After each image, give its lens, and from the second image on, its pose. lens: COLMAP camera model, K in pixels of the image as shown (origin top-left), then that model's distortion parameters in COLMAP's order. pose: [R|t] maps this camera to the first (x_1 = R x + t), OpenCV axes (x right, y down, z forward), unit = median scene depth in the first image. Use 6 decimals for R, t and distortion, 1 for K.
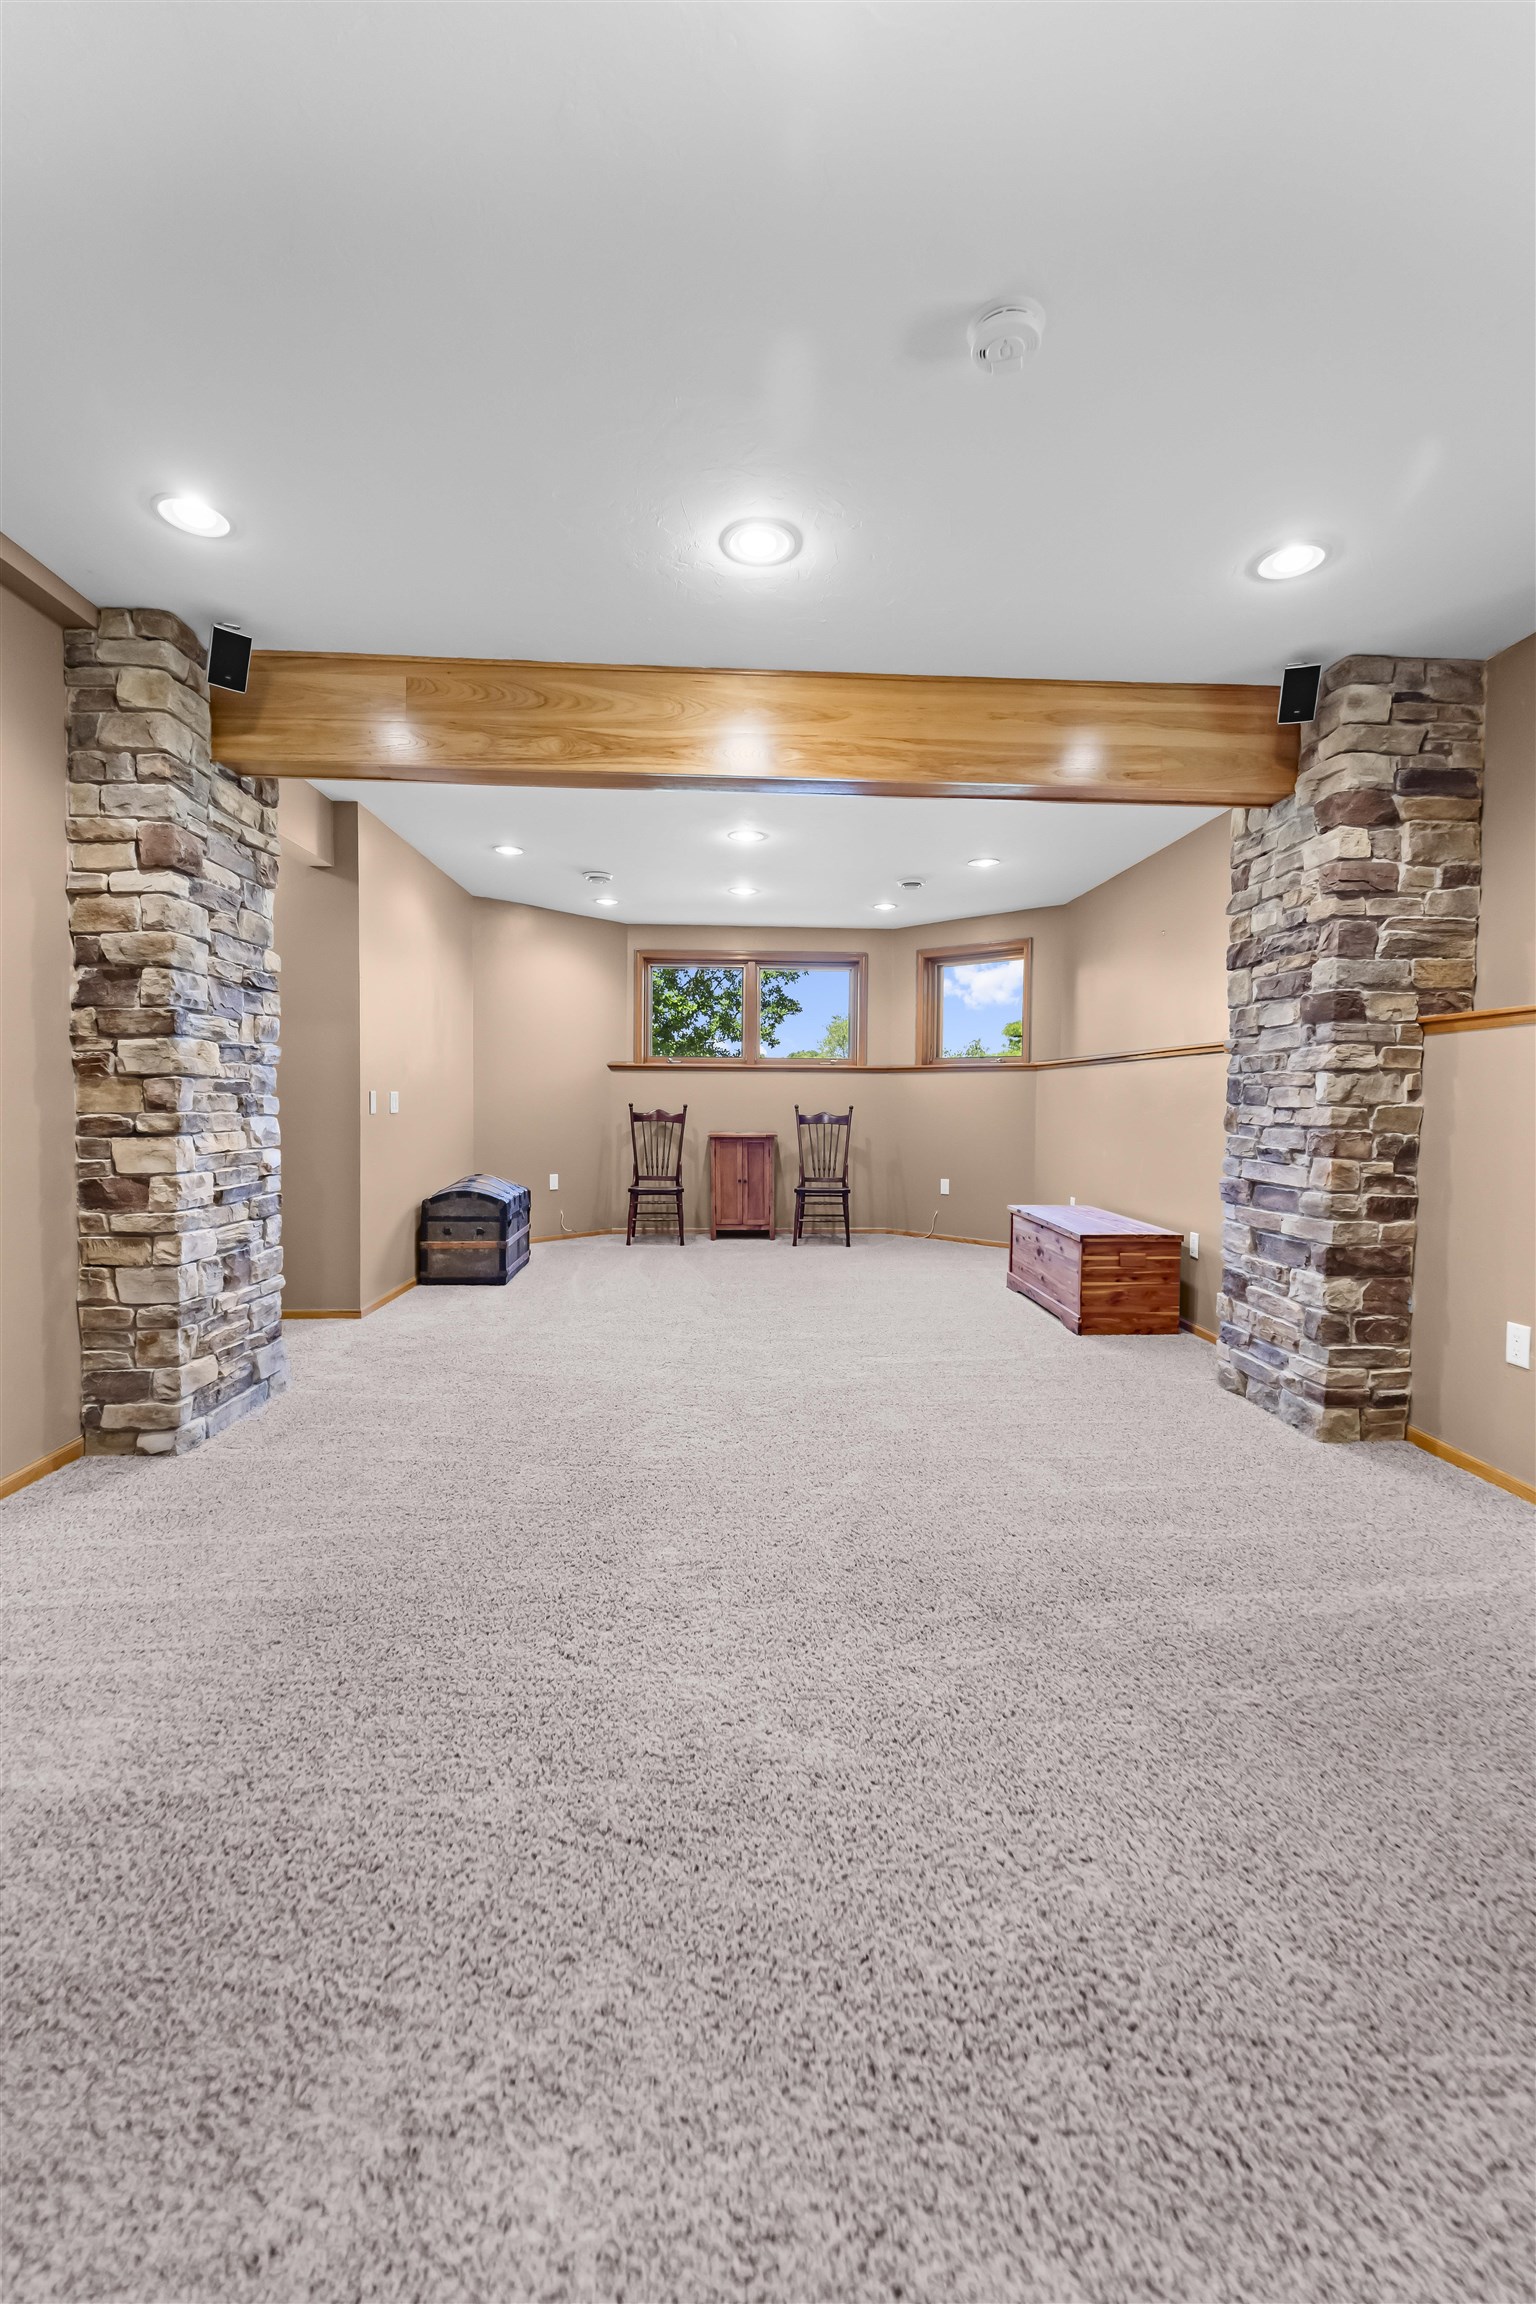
lens RADIAL K [[923.5, 0, 767.8], [0, 923.5, 1140.8], [0, 0, 1]] dist [-0.001745, -0.001330]
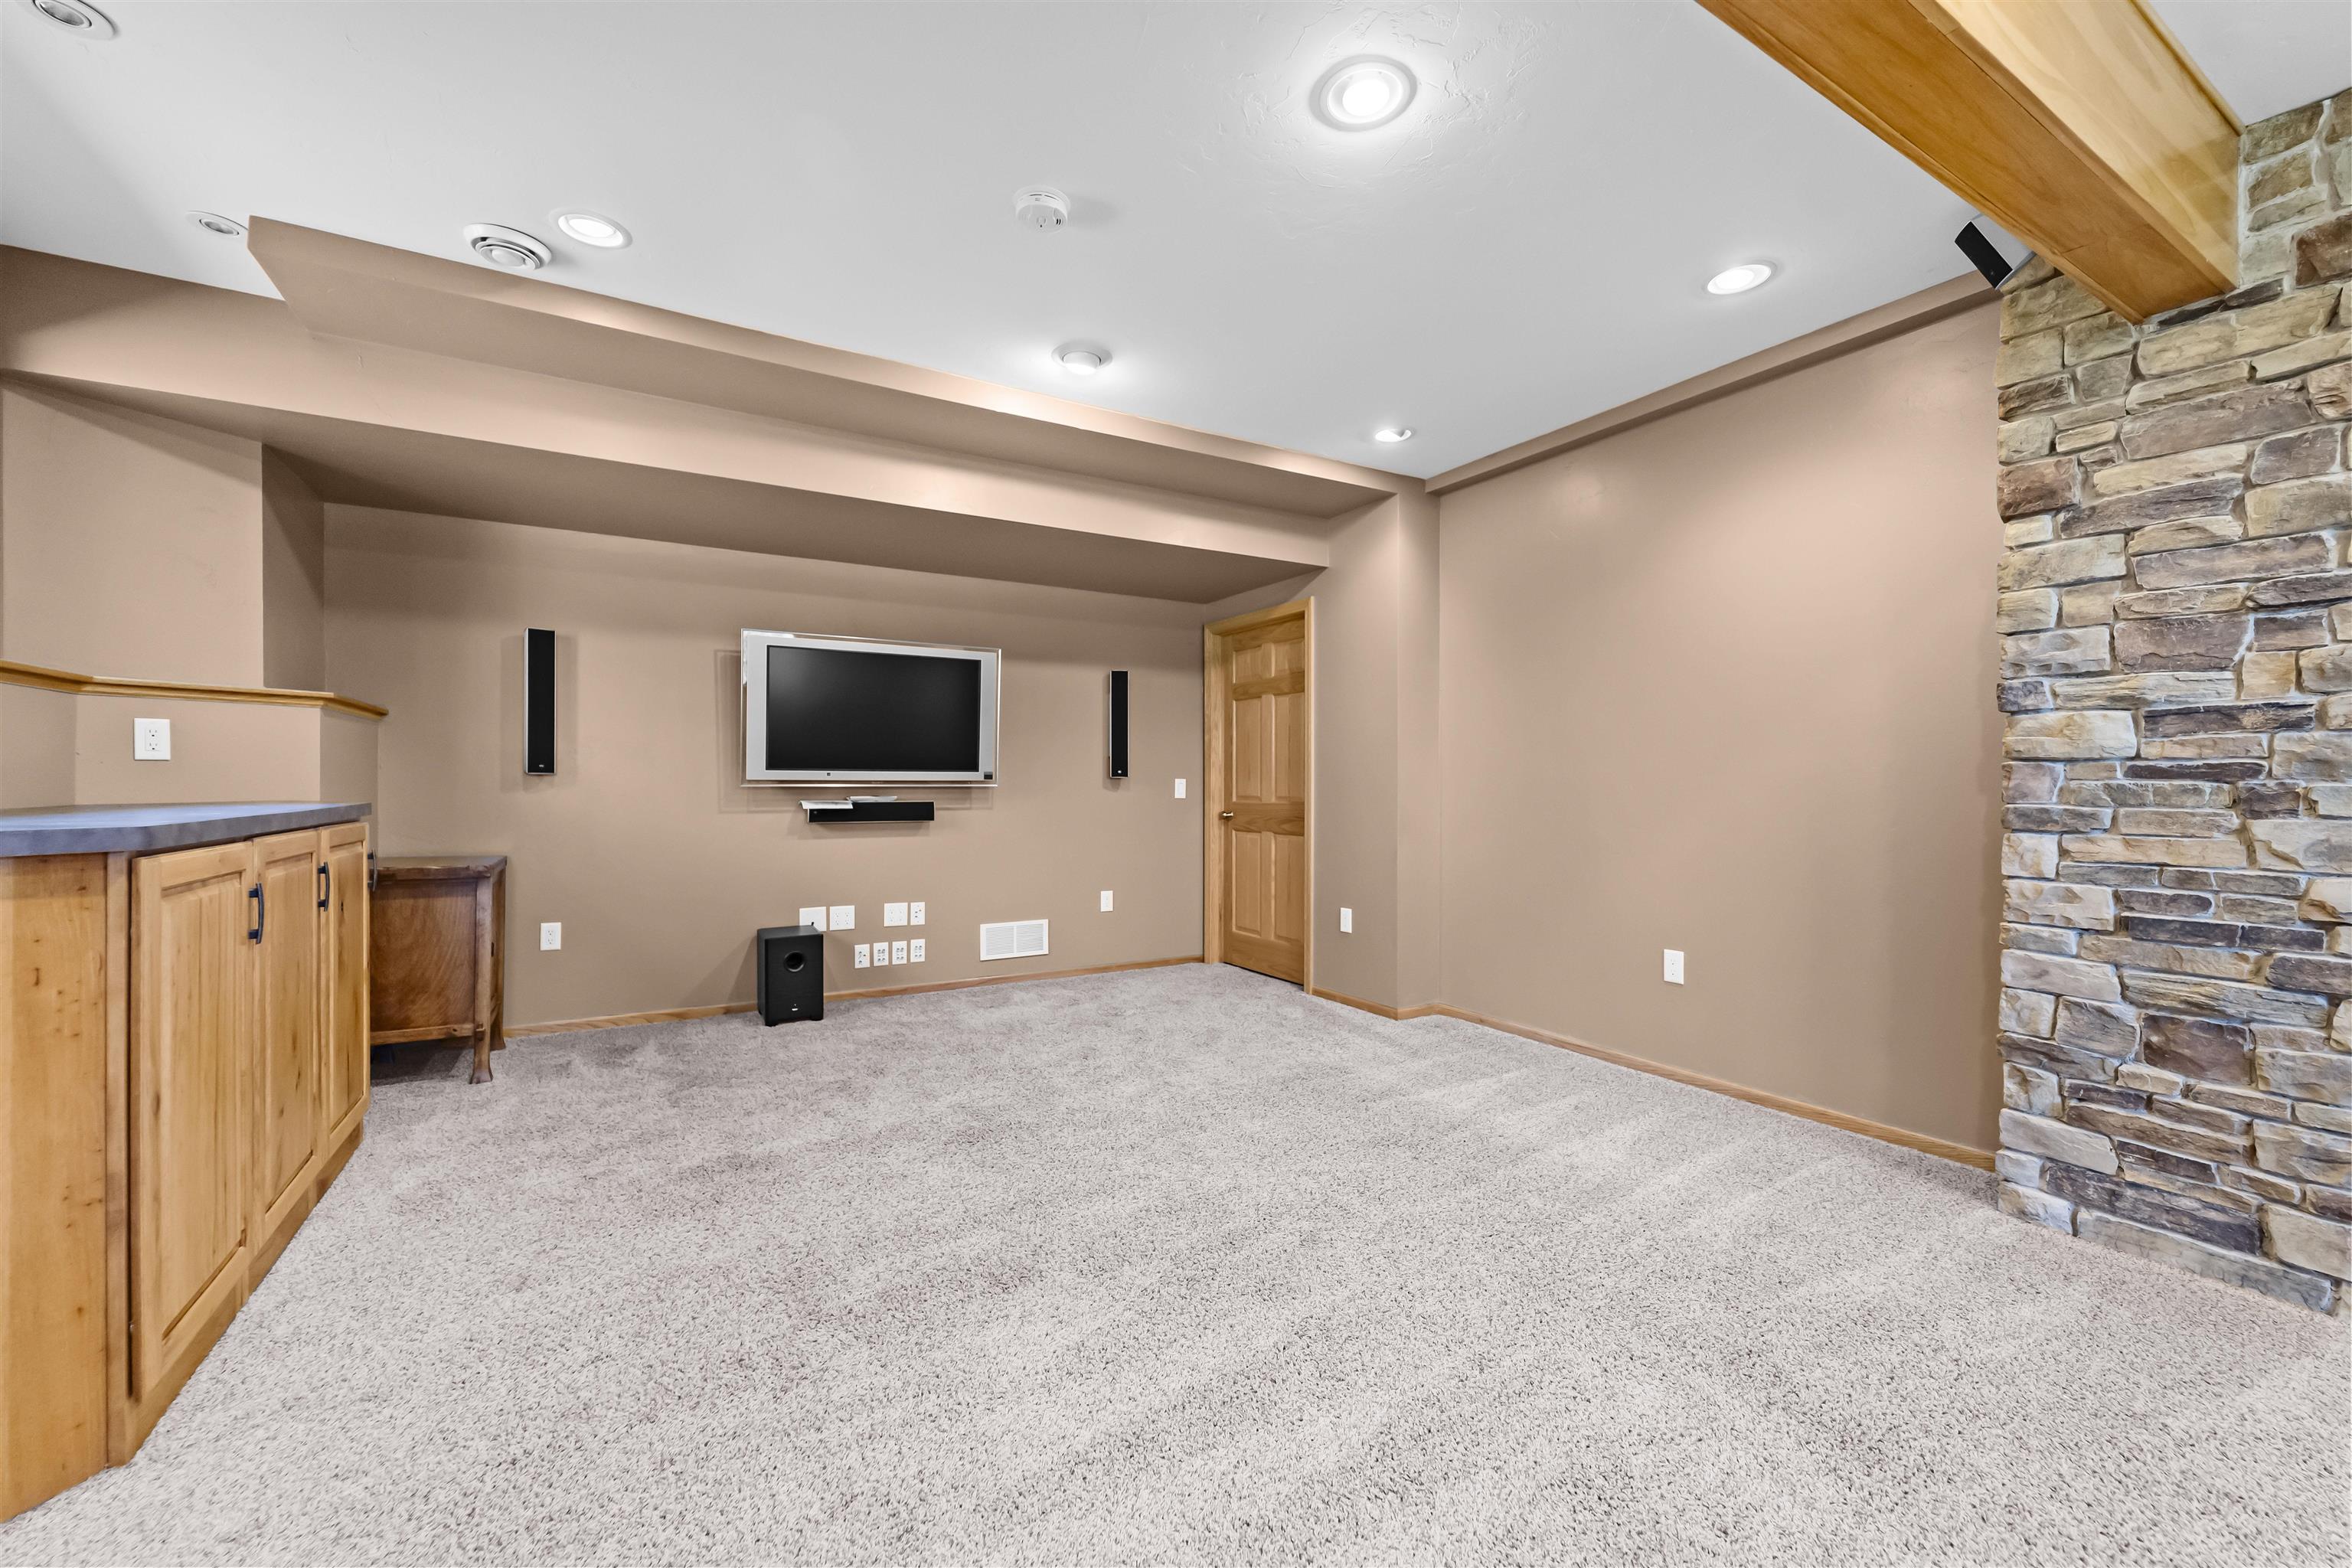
lens RADIAL K [[942.8, 0, 1178.2], [0, 942.8, 781.9], [0, 0, 1]] dist [-0.001745, -0.001330]
pose [[-0.883594, -0.009562, -0.468156, 0.149211], [-0.029321, 0.998959, 0.034936, -0.020261], [0.467335, 0.044596, -0.882955, 0.486670]]
